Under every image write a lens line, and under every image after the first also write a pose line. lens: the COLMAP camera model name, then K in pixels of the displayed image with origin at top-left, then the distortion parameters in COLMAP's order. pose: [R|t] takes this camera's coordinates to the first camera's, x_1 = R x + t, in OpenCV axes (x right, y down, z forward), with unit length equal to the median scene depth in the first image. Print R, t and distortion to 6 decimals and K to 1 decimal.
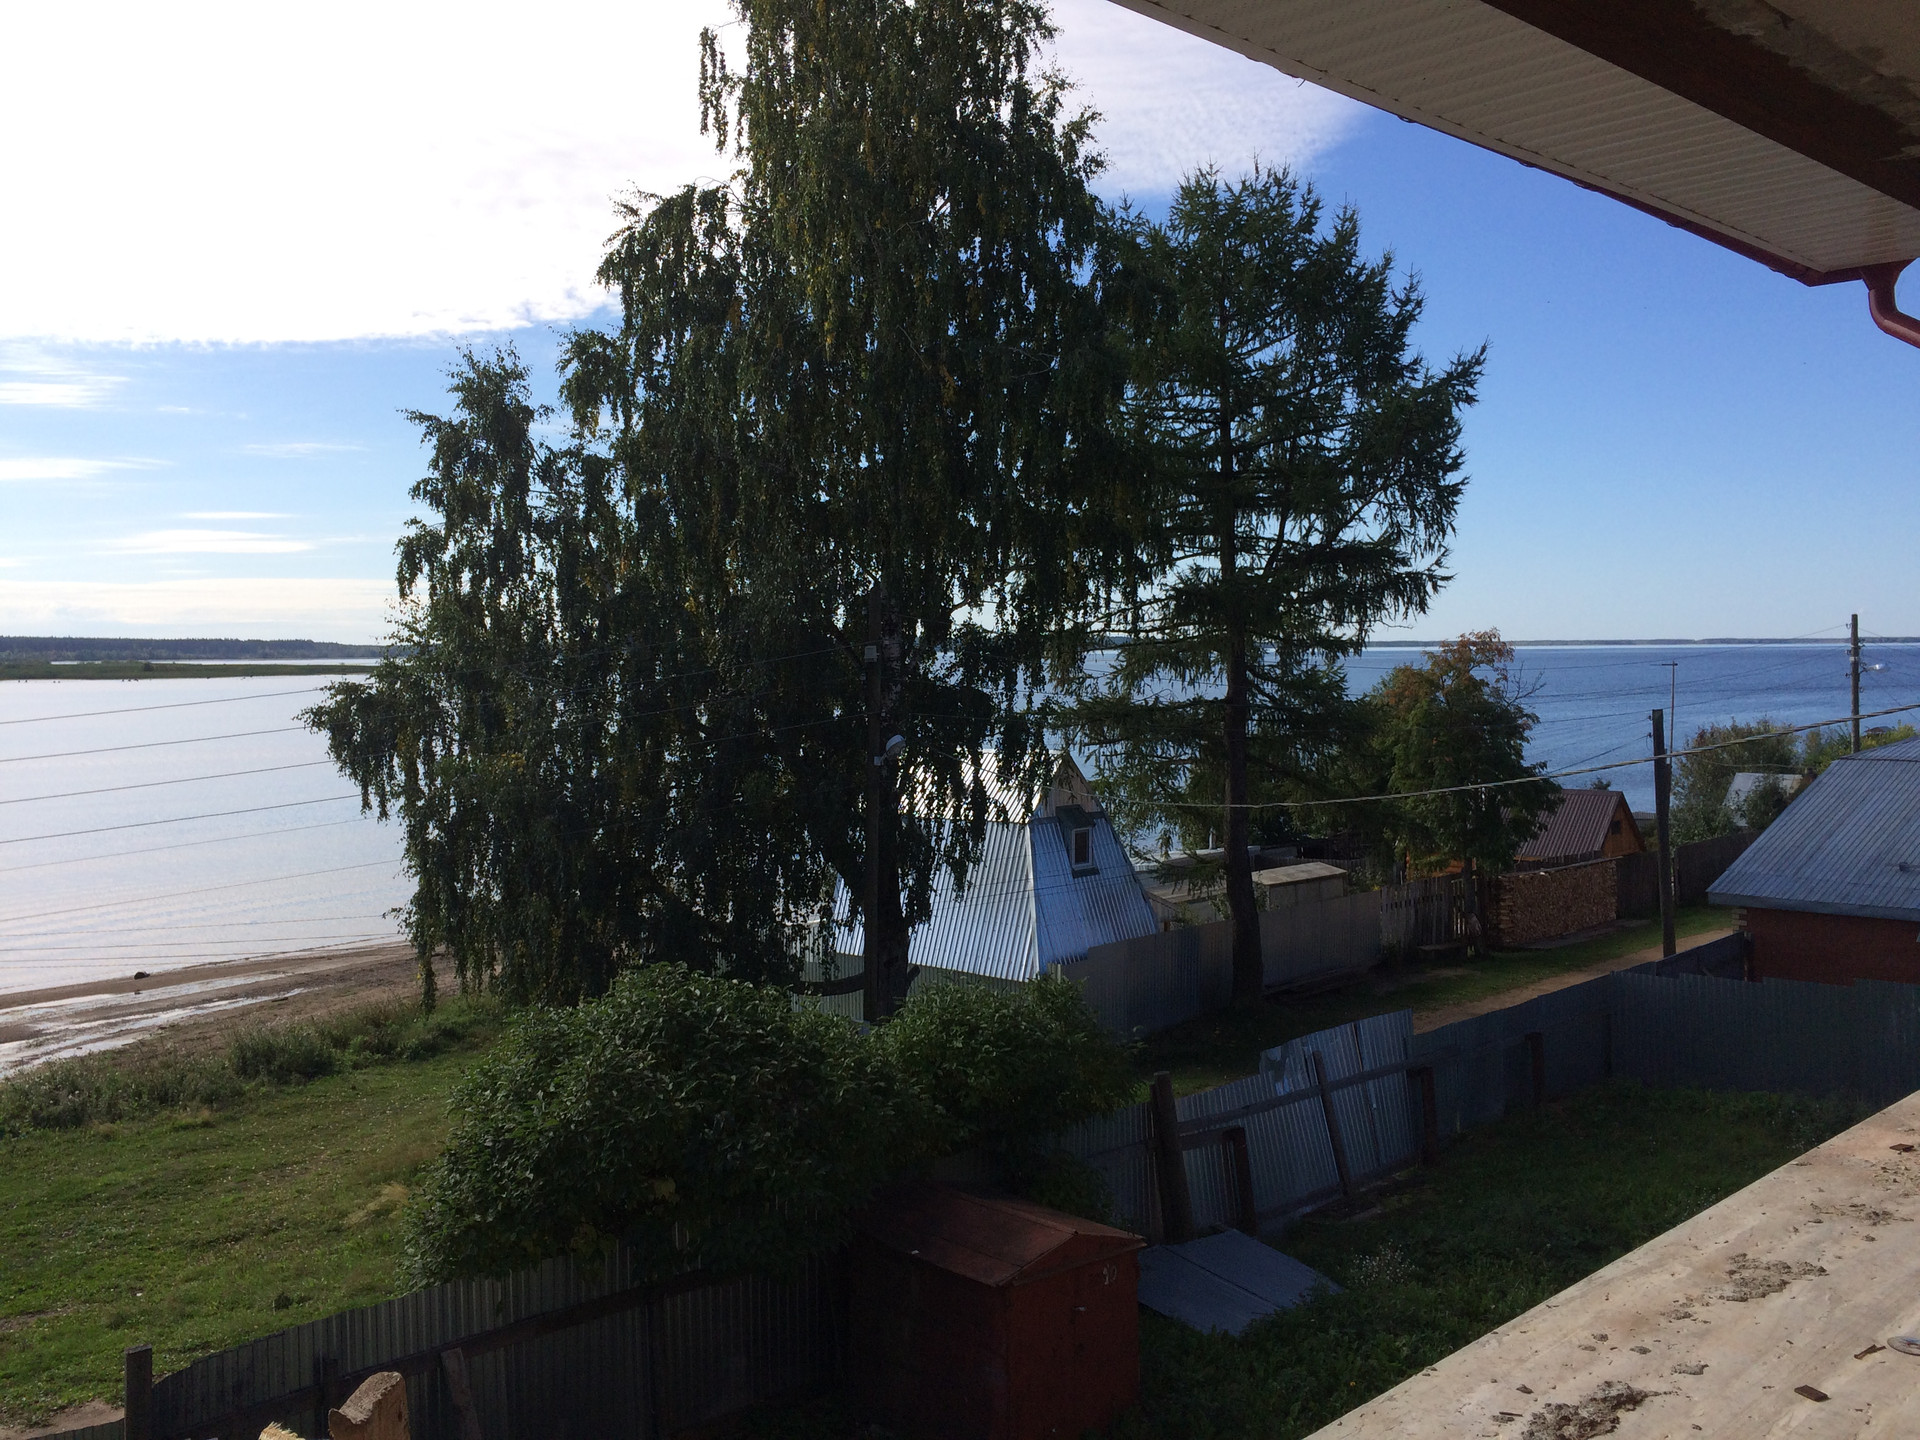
lens RADIAL K [[1641.7, 0, 960.0], [0, 1641.7, 720.0], [0, 0, 1]] dist [0.077191, -0.094424]
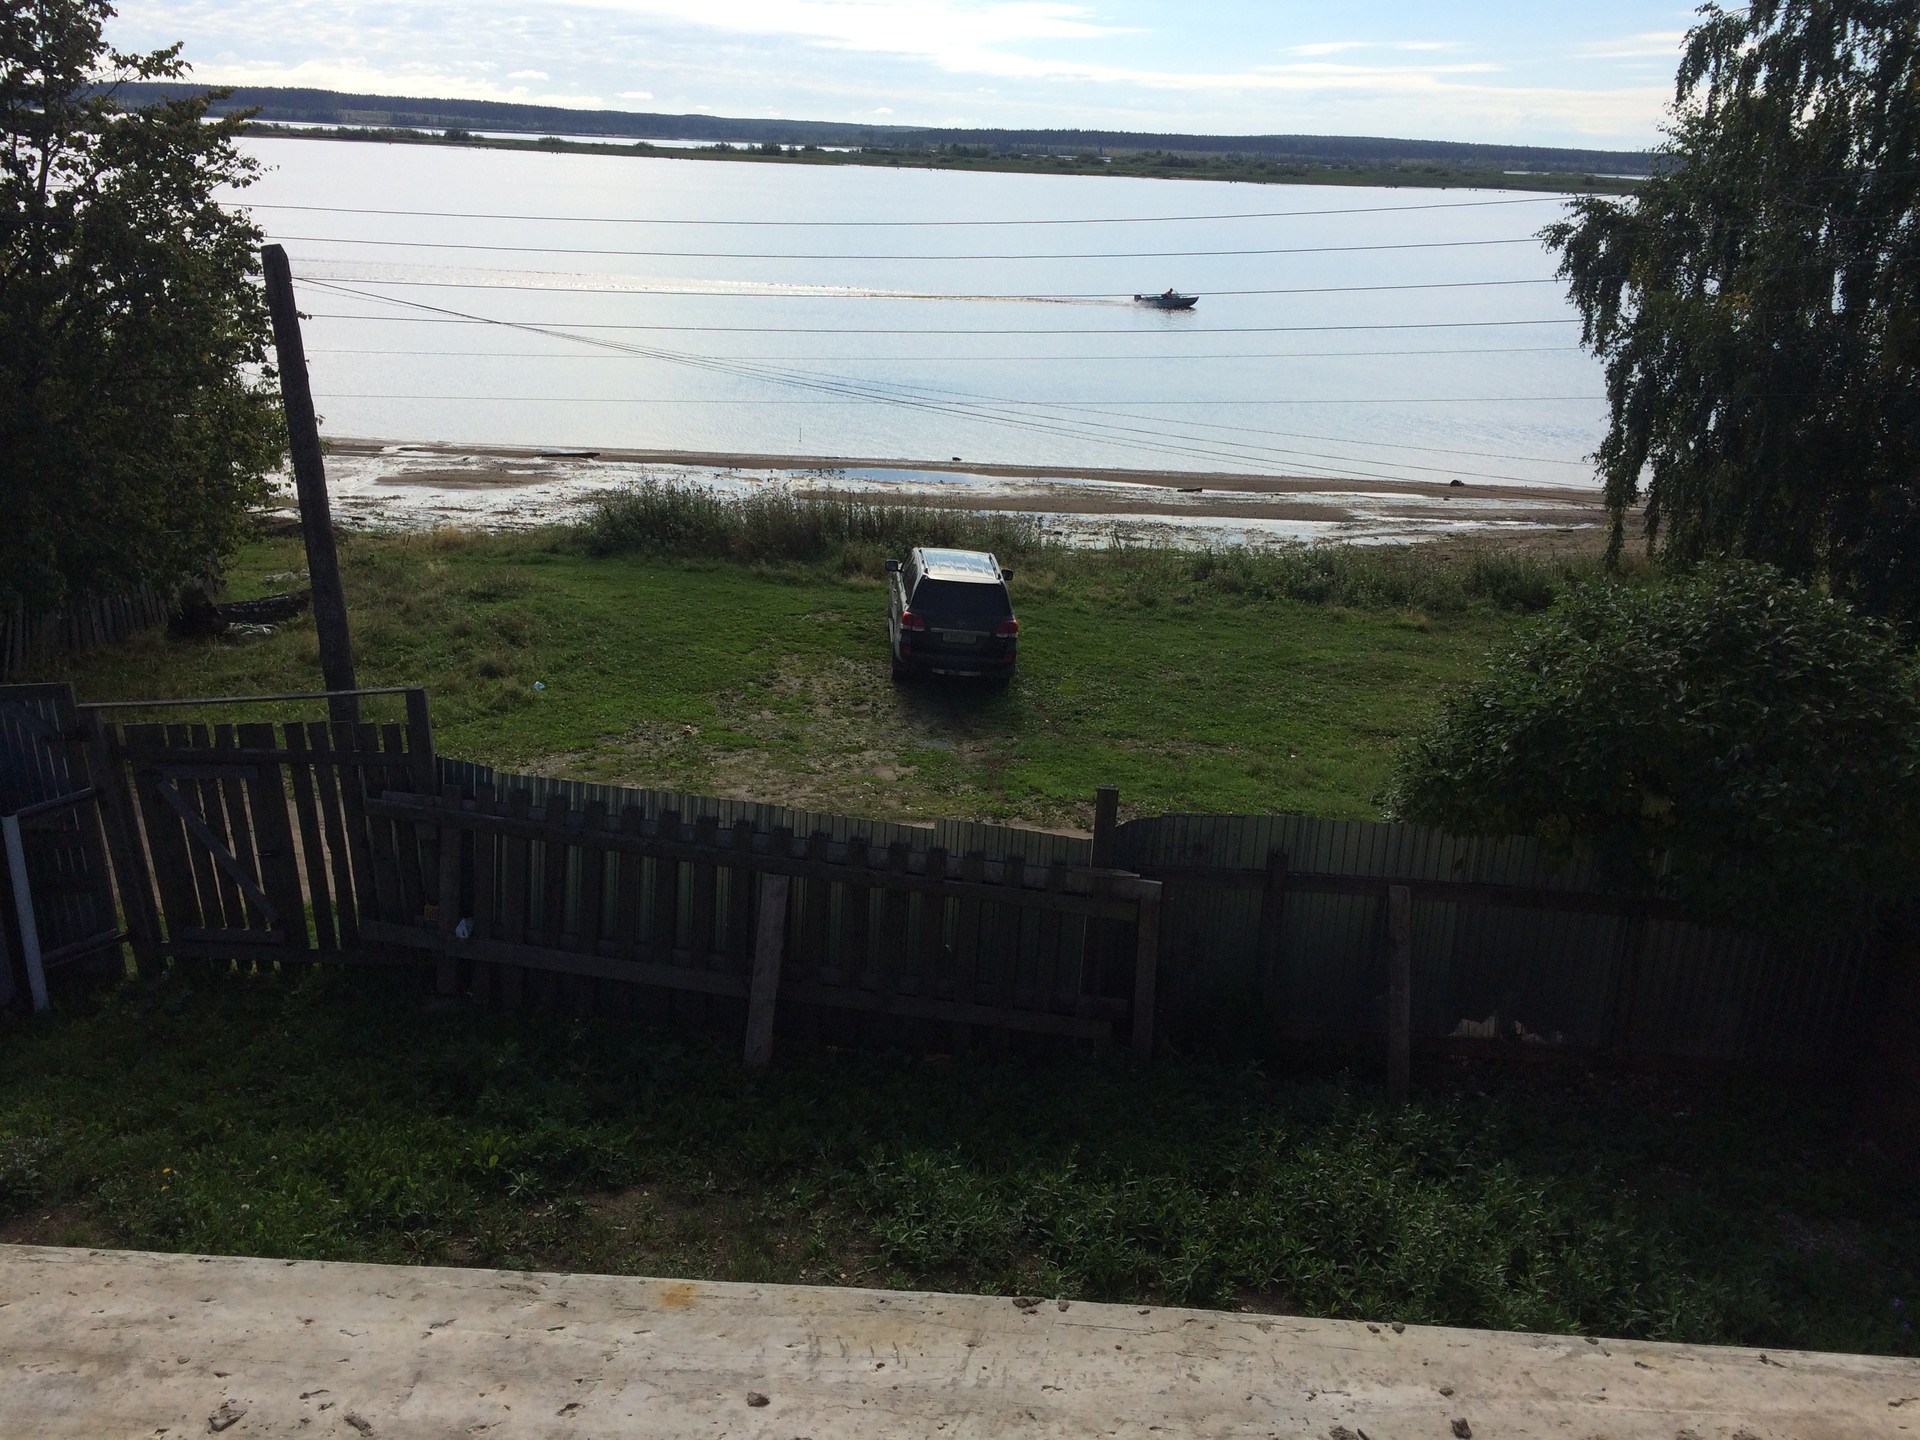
lens RADIAL K [[1641.7, 0, 960.0], [0, 1641.7, 720.0], [0, 0, 1]] dist [0.077191, -0.094424]
pose [[0.694520, 0.271226, -0.666392, 0.077168], [-0.077792, 0.949101, 0.305215, -0.002353], [0.715256, -0.160138, 0.680268, 0.069595]]
